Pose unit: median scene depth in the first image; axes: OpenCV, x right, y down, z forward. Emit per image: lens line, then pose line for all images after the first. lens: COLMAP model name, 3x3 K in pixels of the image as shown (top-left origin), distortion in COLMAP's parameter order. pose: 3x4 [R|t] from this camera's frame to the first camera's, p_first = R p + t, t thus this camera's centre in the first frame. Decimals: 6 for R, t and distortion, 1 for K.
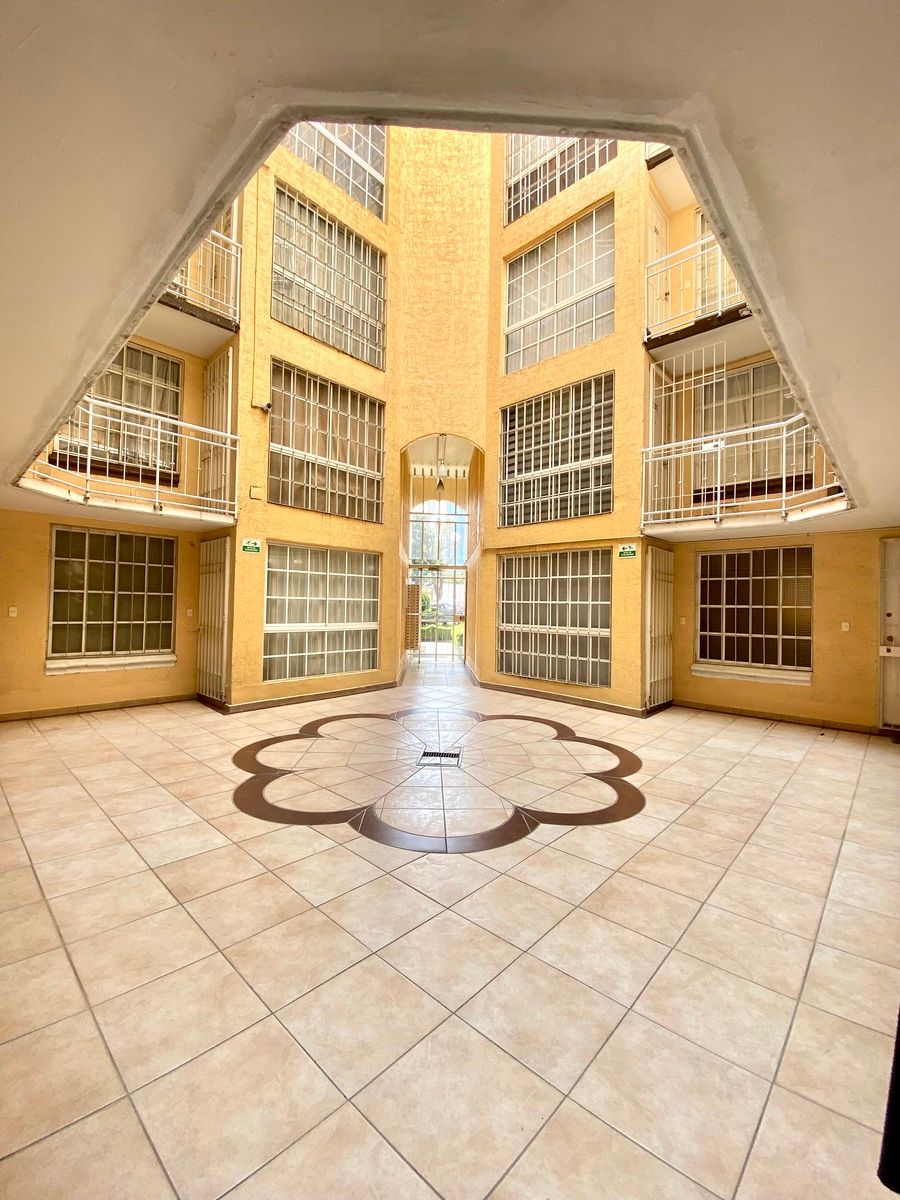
lens RADIAL K [[488.4, 0, 450.3], [0, 488.4, 602.0], [0, 0, 1]] dist [-0.001941, -0.011007]
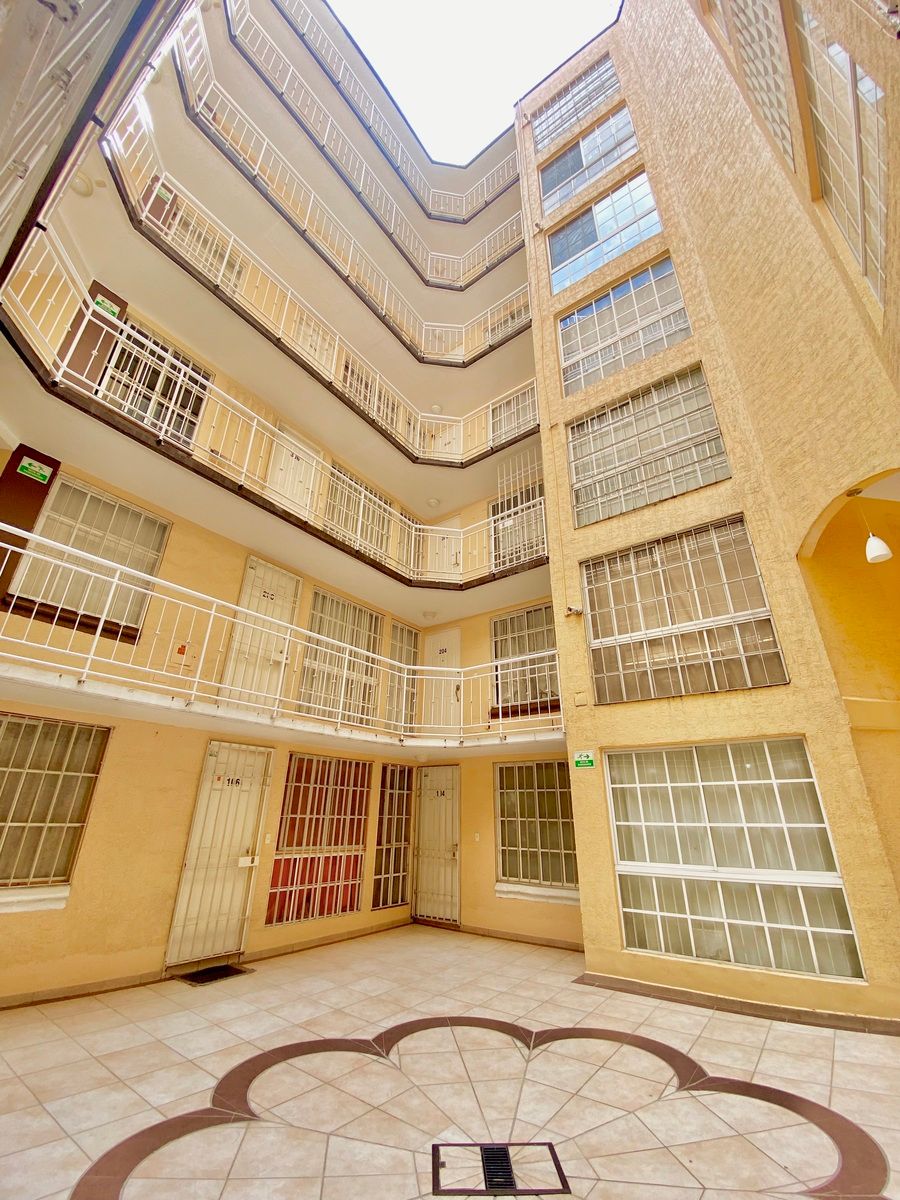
lens RADIAL K [[488.4, 0, 455.0], [0, 488.4, 591.9], [0, 0, 1]] dist [-0.001941, -0.011007]
pose [[0.110654, -0.433044, -0.894555, 0.666818], [-0.007169, 0.899711, -0.436427, -0.000094], [0.993833, 0.054705, 0.096452, 0.887160]]
